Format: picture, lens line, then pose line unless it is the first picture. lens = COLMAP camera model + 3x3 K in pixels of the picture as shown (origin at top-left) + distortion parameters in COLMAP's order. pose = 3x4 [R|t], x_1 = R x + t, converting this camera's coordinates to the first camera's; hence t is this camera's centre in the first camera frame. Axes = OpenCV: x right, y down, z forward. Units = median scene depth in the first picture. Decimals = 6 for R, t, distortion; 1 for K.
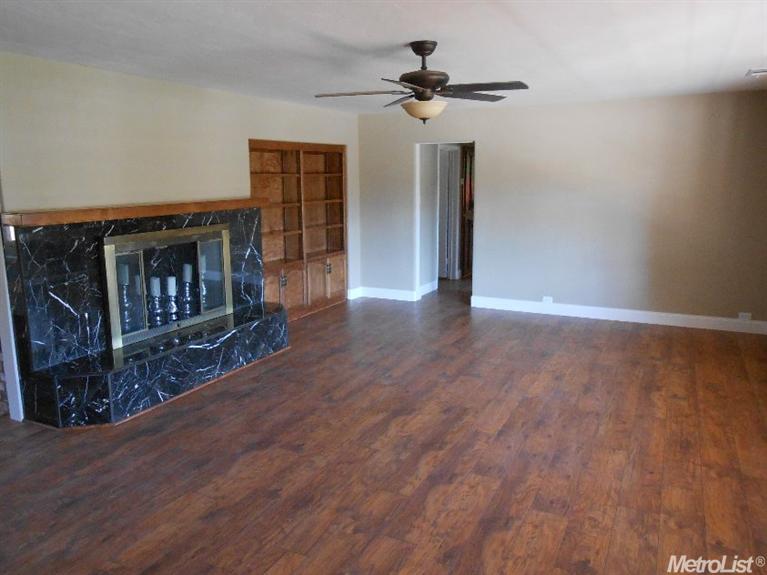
lens RADIAL K [[601.9, 0, 380.8], [0, 601.9, 286.1], [0, 0, 1]] dist [-0.042509, 0.071652]
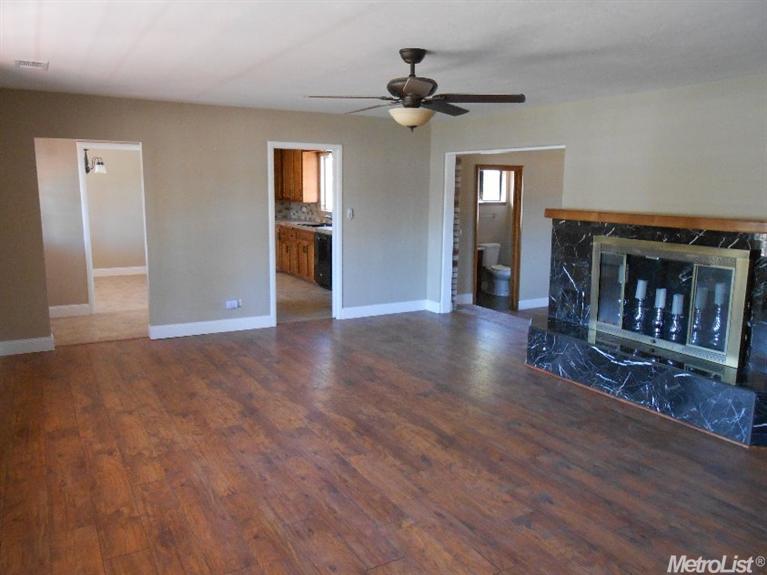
lens RADIAL K [[601.9, 0, 380.8], [0, 601.9, 286.1], [0, 0, 1]] dist [-0.042509, 0.071652]
pose [[-0.556576, 0.136421, -0.819520, 0.786245], [-0.162212, 0.949597, 0.268240, -0.237170], [0.814807, 0.282232, -0.506394, 1.274068]]
